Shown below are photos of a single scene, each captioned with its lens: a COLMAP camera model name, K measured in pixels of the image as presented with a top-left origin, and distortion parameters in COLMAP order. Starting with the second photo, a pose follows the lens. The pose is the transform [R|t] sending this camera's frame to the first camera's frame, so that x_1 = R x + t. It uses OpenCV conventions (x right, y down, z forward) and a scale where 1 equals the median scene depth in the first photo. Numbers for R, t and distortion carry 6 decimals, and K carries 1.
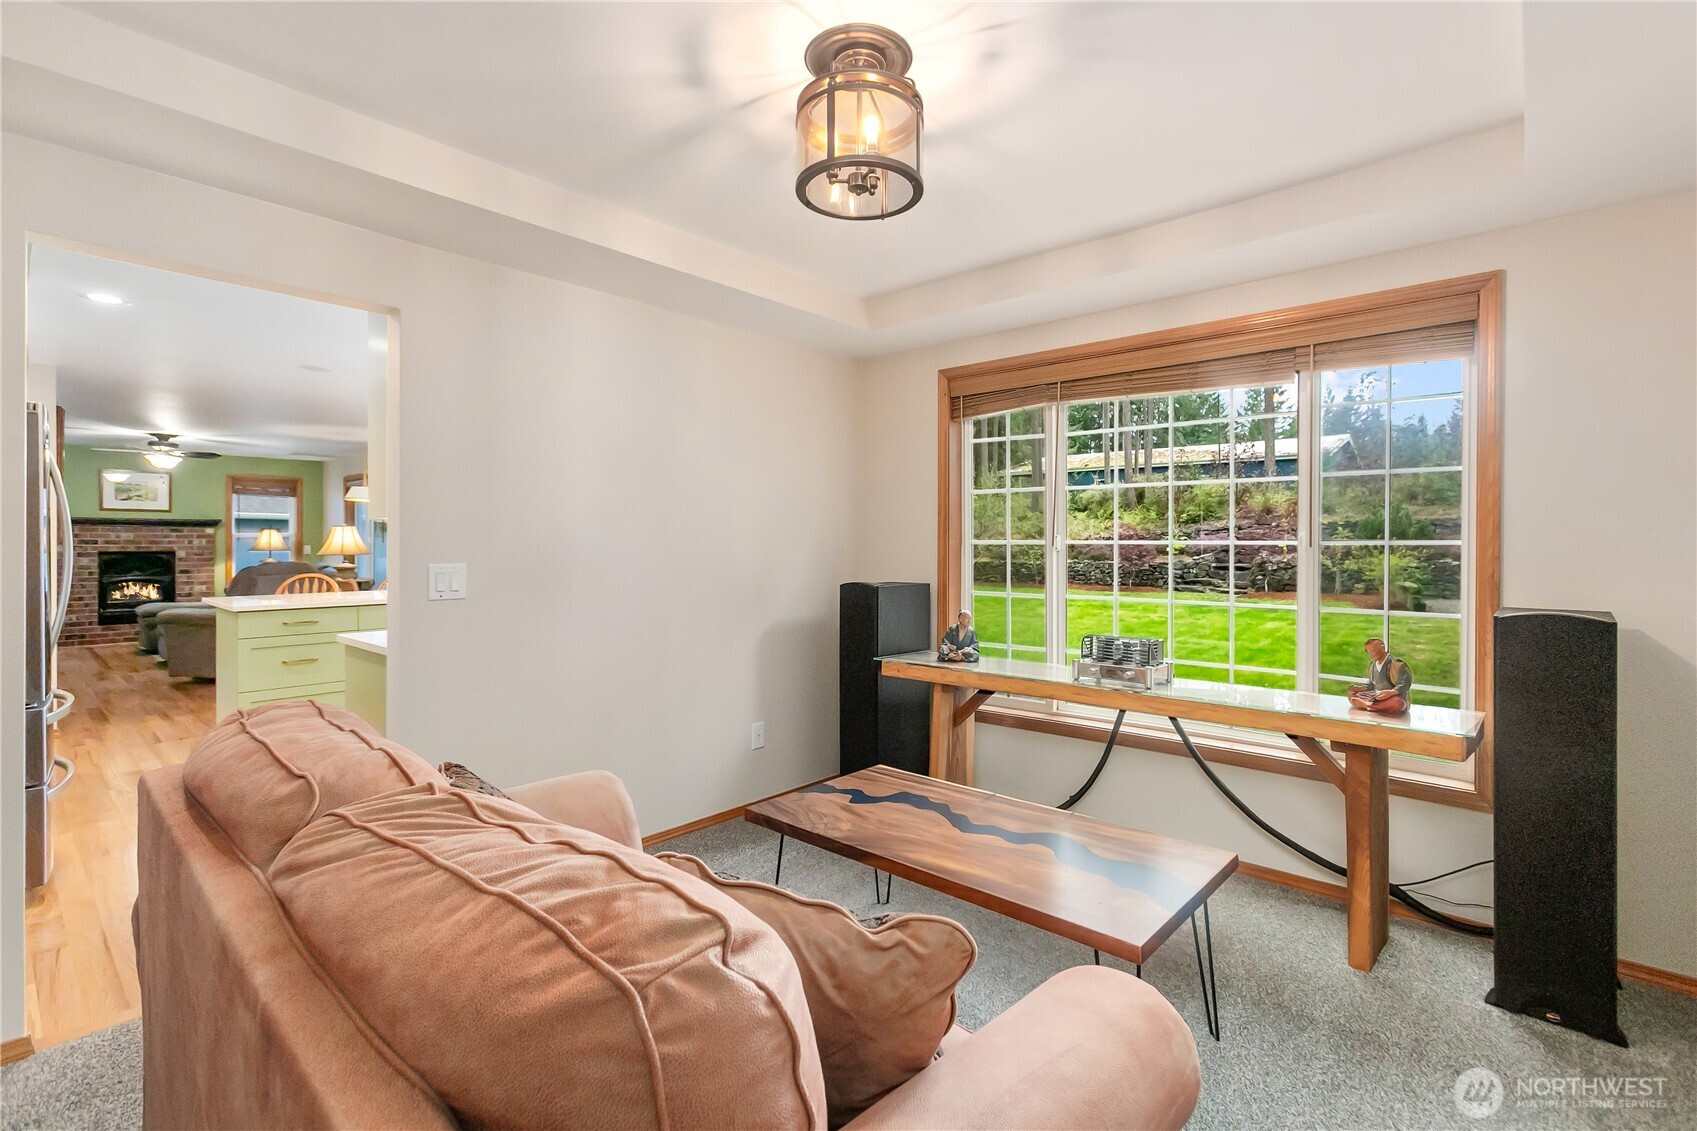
lens RADIAL K [[774.1, 0, 858.1], [0, 774.1, 544.3], [0, 0, 1]] dist [-0.008240, 0.007216]
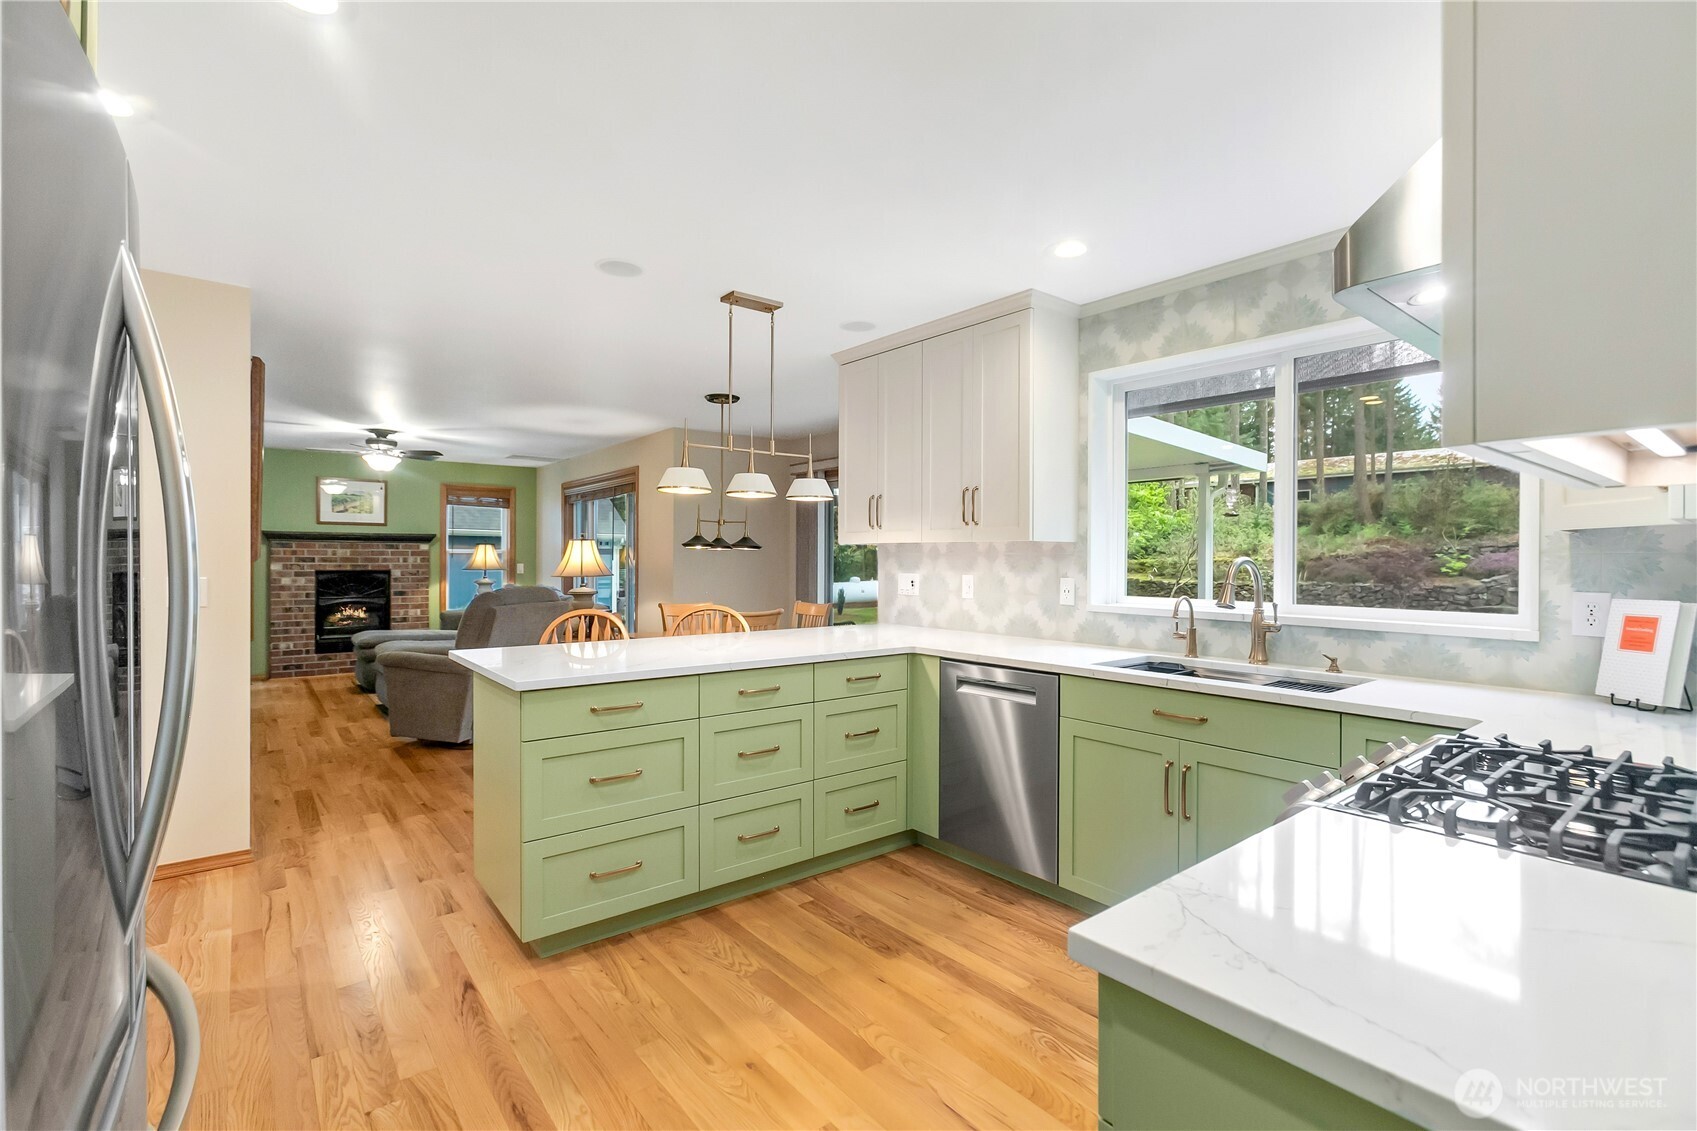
lens RADIAL K [[774.1, 0, 846.7], [0, 774.1, 558.5], [0, 0, 1]] dist [-0.008240, 0.007216]
pose [[0.983981, 0.001483, -0.178266, -0.226022], [-0.002295, 0.999988, -0.004346, -0.001815], [0.178257, 0.004685, 0.983973, 0.237752]]
